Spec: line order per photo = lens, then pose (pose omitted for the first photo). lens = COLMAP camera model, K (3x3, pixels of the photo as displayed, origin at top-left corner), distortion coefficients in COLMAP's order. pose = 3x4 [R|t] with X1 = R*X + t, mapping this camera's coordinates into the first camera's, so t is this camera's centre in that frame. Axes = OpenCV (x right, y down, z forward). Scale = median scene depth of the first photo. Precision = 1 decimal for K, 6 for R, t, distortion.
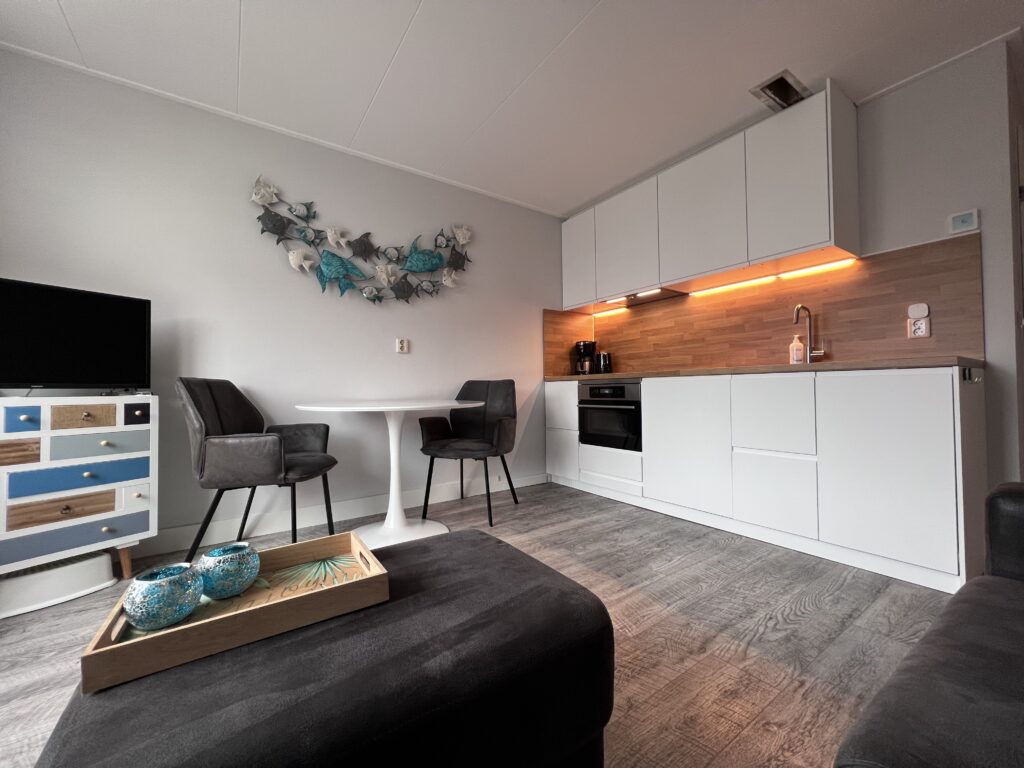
lens RADIAL K [[411.3, 0, 514.3], [0, 411.3, 381.9], [0, 0, 1]] dist [0.009203, 0.000201]
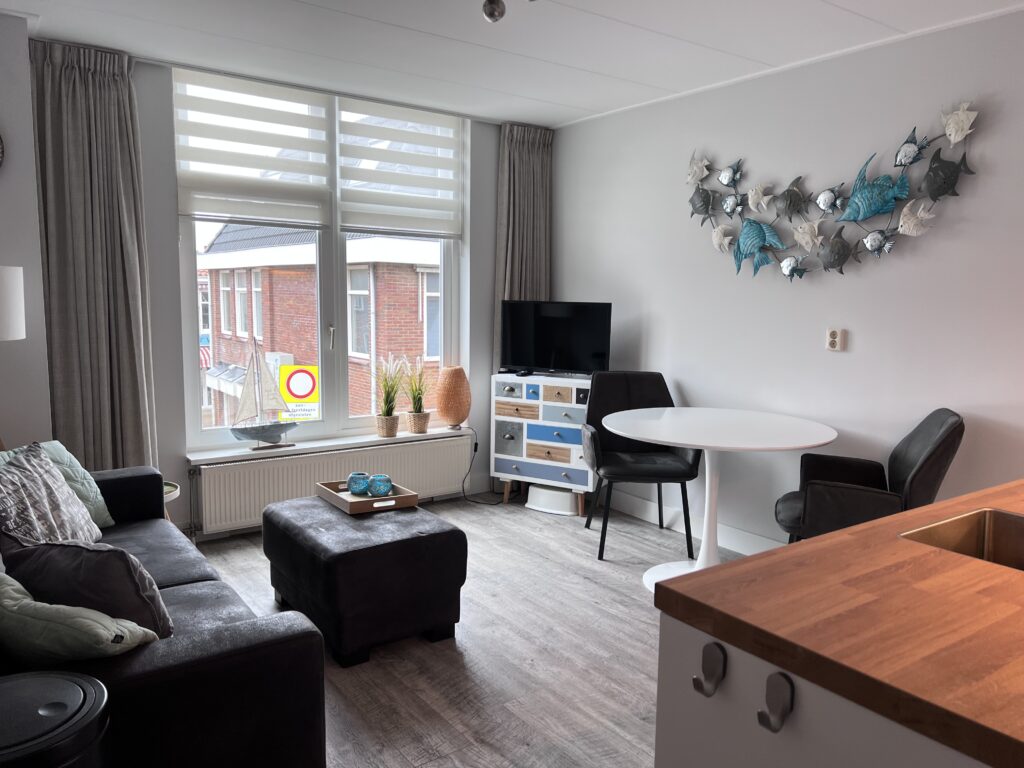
lens RADIAL K [[771.9, 0, 513.2], [0, 771.9, 386.7], [0, 0, 1]] dist [0.033636, -0.006188]
pose [[0.021888, 0.140427, -0.989849, 1.146108], [0.001861, 0.990079, 0.140501, -0.226710], [0.999759, -0.004918, 0.021409, 0.560963]]
